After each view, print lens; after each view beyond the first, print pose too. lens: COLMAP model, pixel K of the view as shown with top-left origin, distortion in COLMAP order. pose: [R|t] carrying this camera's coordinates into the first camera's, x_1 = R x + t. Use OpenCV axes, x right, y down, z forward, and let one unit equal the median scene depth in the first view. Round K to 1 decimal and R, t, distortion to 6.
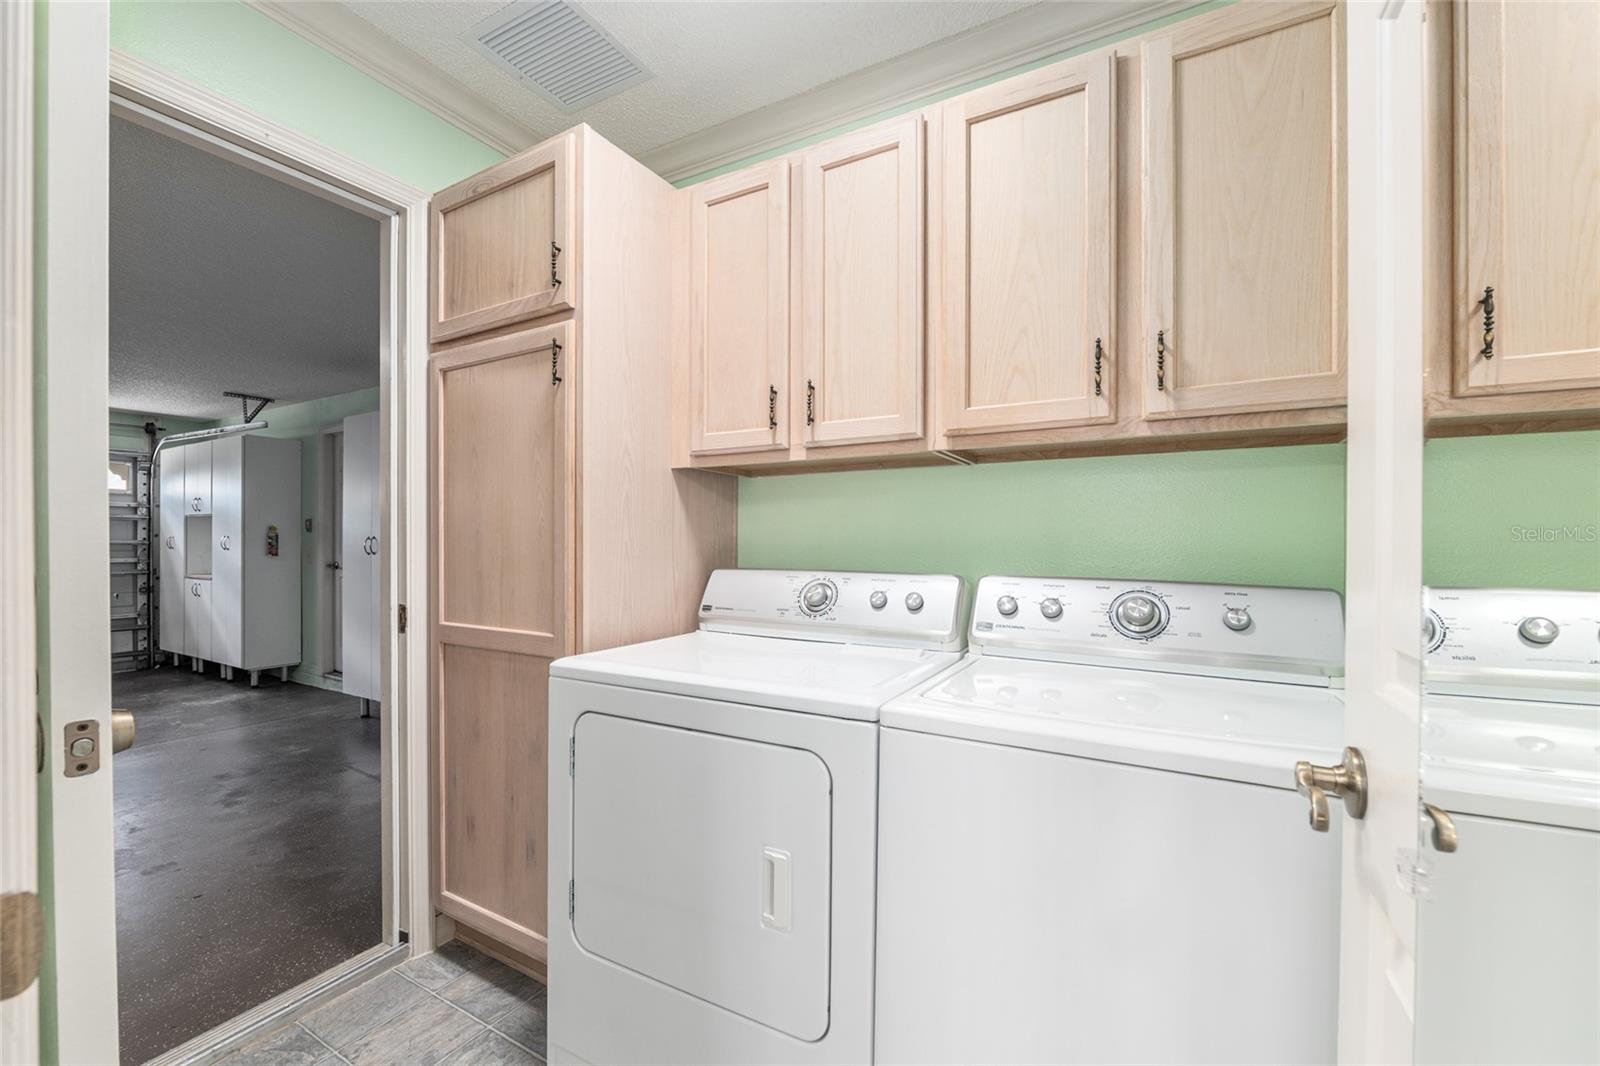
lens RADIAL K [[661.4, 0, 792.6], [0, 661.4, 537.1], [0, 0, 1]] dist [-0.012163, -0.000289]
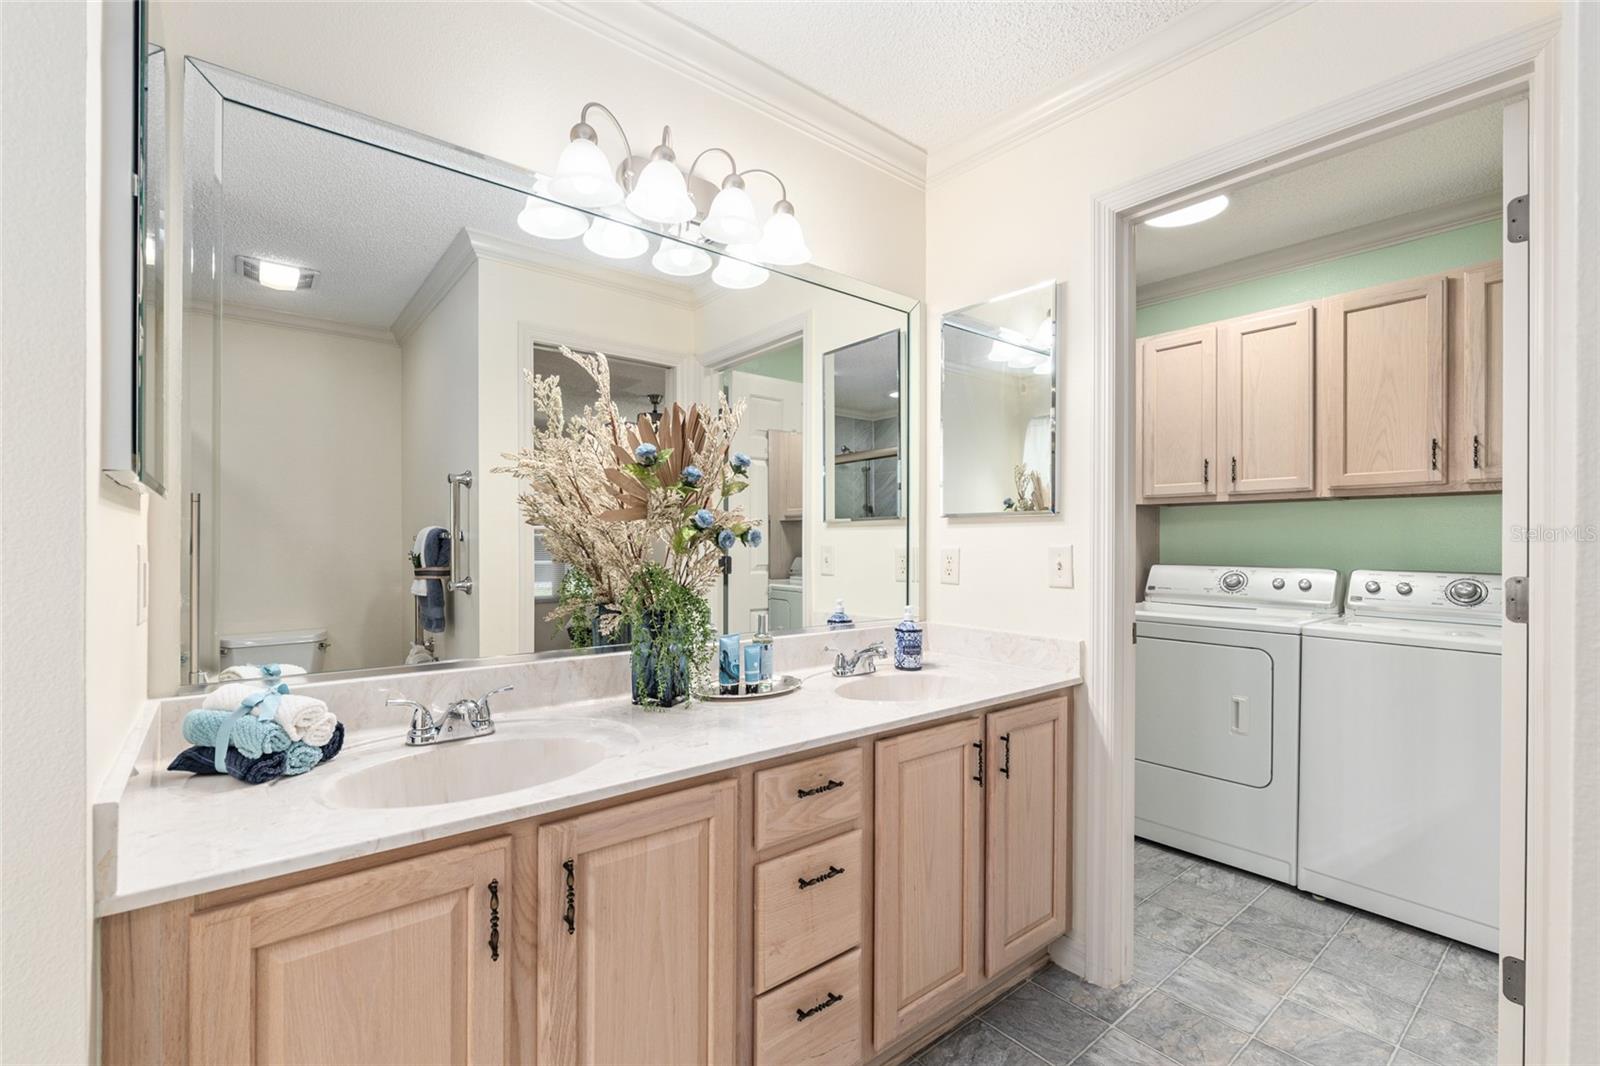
lens RADIAL K [[692.9, 0, 805.3], [0, 692.9, 536.6], [0, 0, 1]] dist [-0.000864, -0.000356]
pose [[0.935732, -0.001343, -0.352708, -0.415798], [-0.000552, 0.999986, -0.005272, -0.016239], [0.352710, 0.005128, 0.935719, -1.193671]]
